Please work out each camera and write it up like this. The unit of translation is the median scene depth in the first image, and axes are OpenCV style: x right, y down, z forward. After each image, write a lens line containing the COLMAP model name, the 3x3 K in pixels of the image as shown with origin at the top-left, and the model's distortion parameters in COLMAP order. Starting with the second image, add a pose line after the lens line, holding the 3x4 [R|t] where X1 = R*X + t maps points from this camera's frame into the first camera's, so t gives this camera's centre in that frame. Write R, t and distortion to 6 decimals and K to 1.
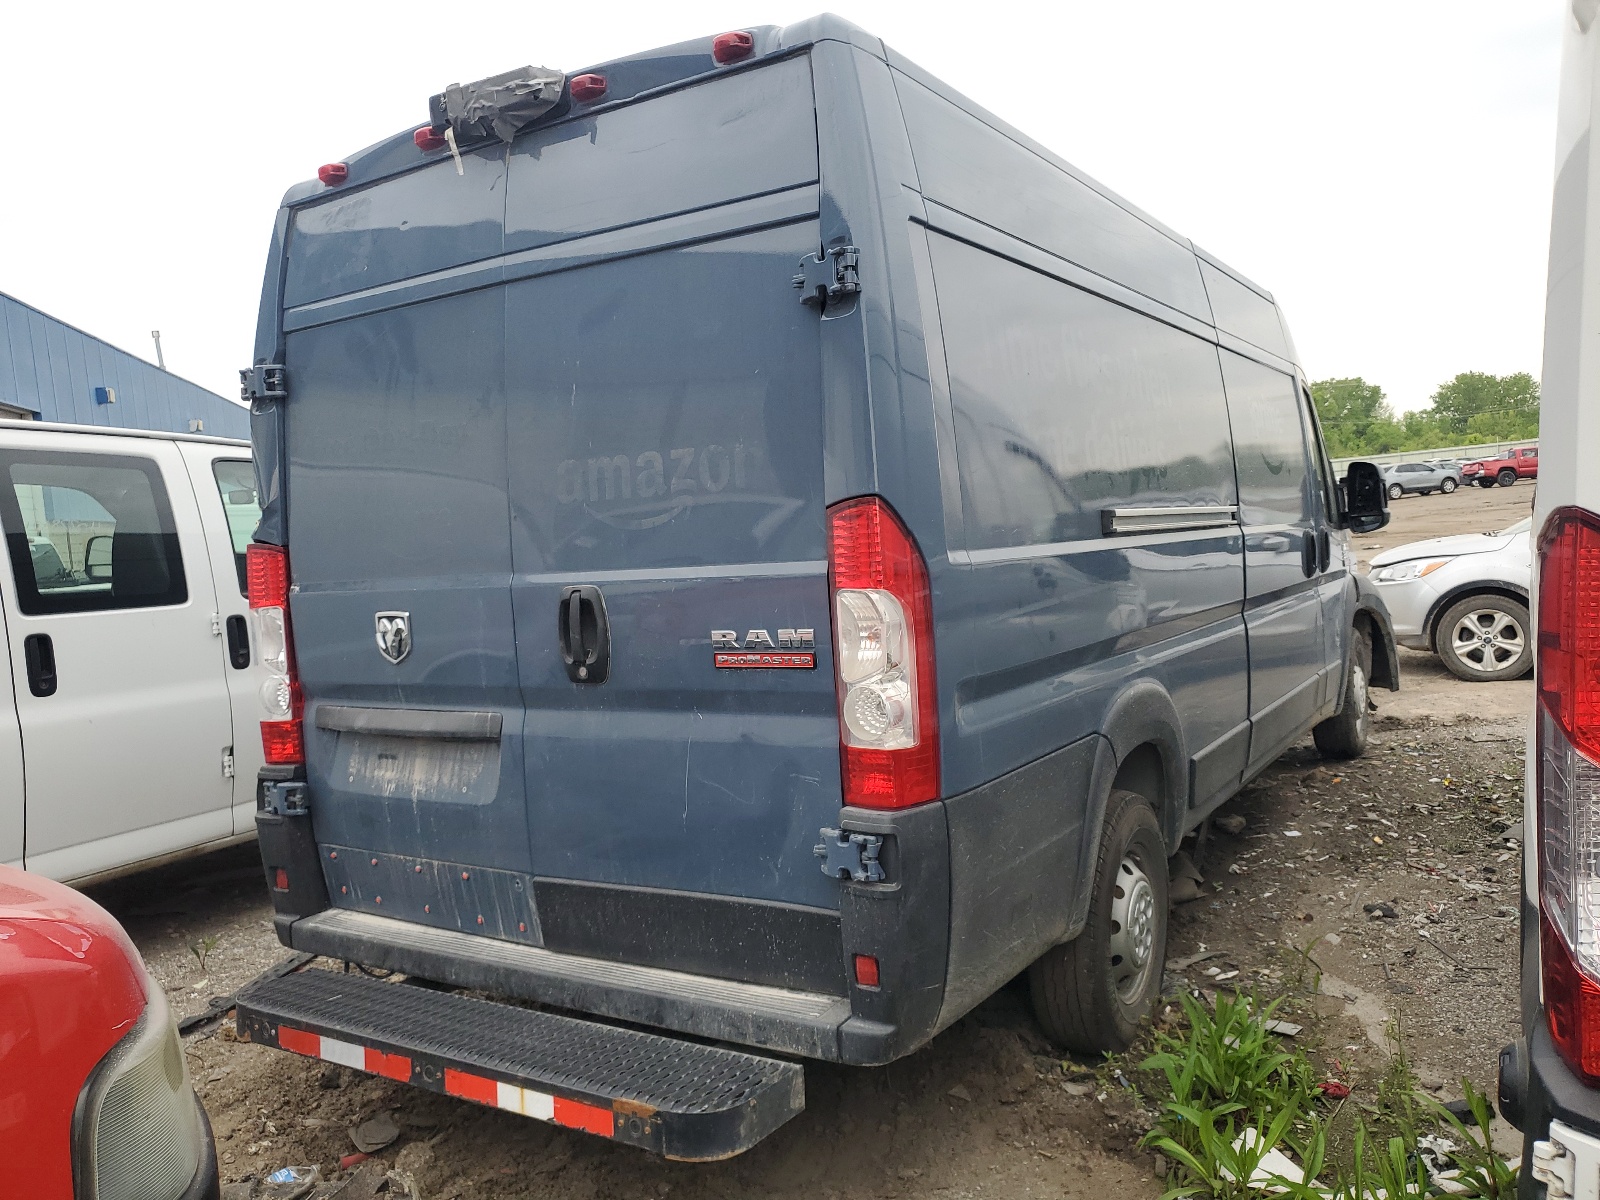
lens RADIAL K [[1238.6, 0, 787.1], [0, 1238.6, 604.0], [0, 0, 1]] dist [0.030490, 0.002001]
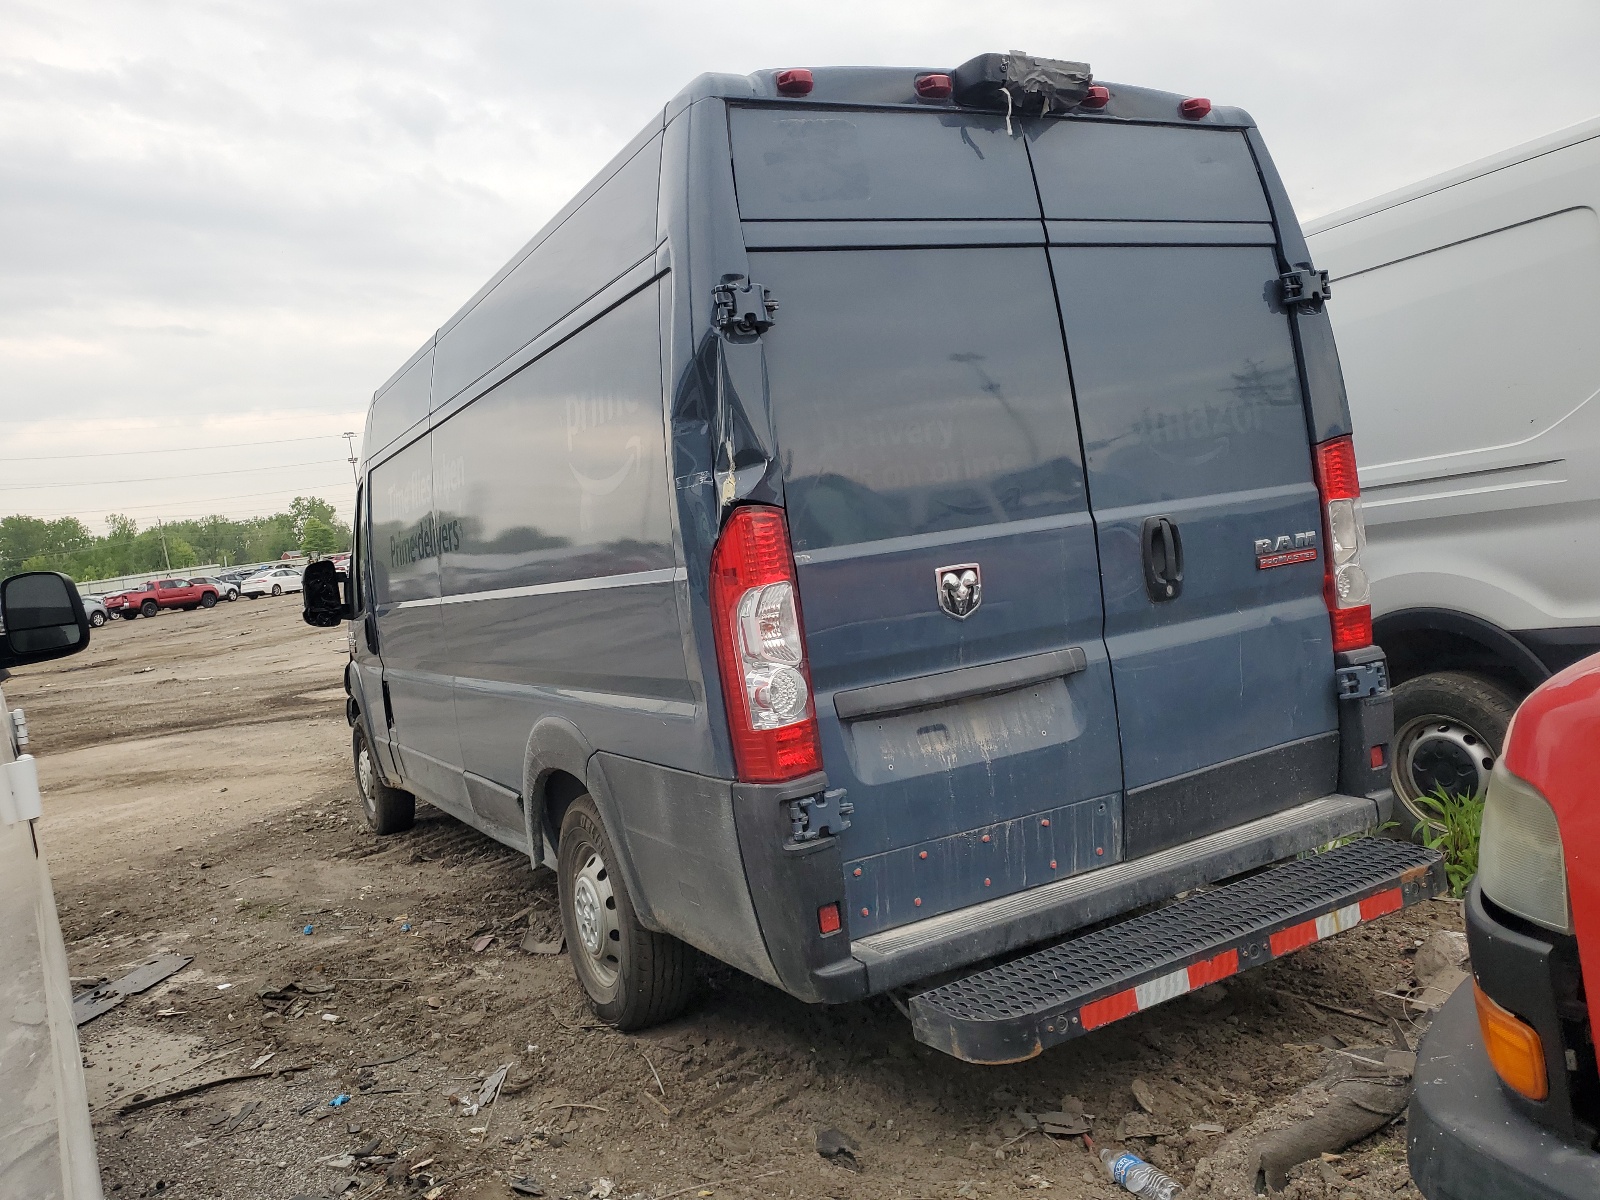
lens RADIAL K [[1232.6, 0, 771.8], [0, 1232.6, 602.3], [0, 0, 1]] dist [0.027778, -0.003766]
pose [[0.493520, -0.046633, 0.868483, -1.229180], [0.147342, 0.988611, -0.030645, 0.043479], [-0.857163, 0.143088, 0.494770, 0.684230]]
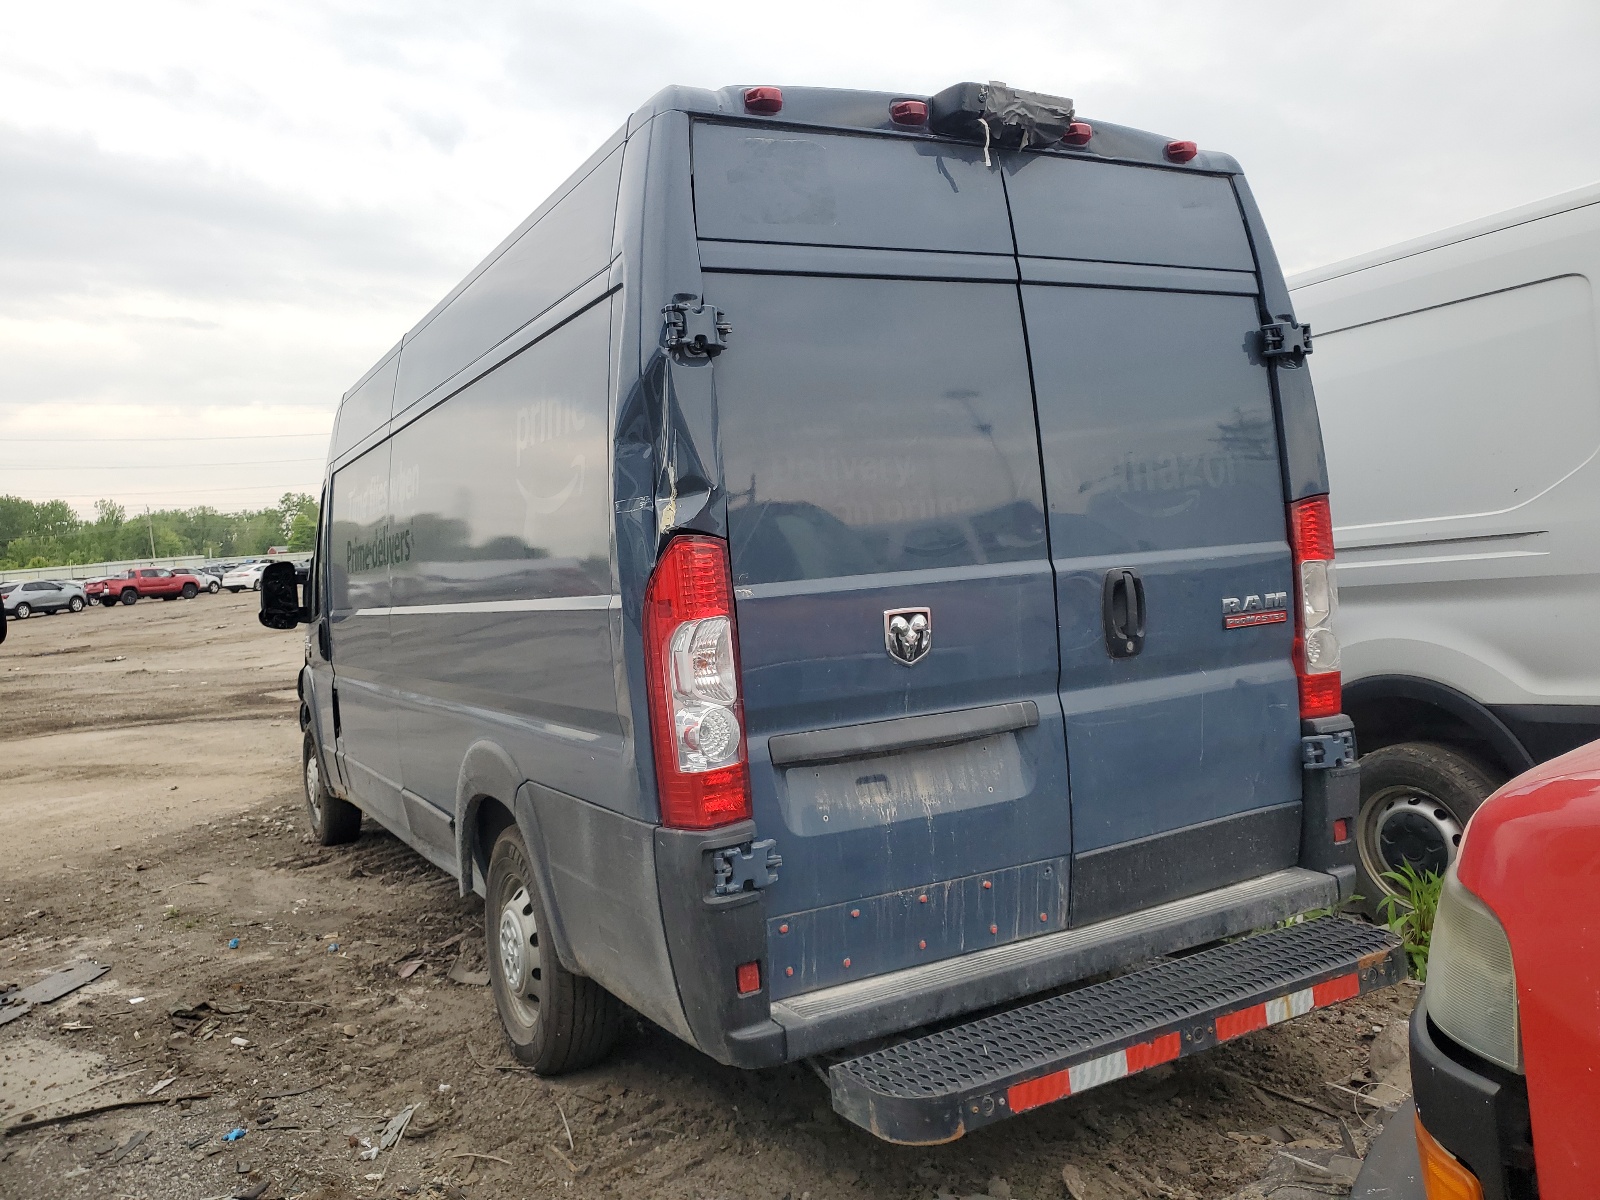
lens RADIAL K [[1236.6, 0, 757.8], [0, 1236.6, 589.4], [0, 0, 1]] dist [0.023652, 0.003502]
pose [[0.494539, 0.004726, 0.869142, -1.176479], [0.092795, 0.993983, -0.058205, 0.035692], [-0.864187, 0.109437, 0.491125, 0.674189]]
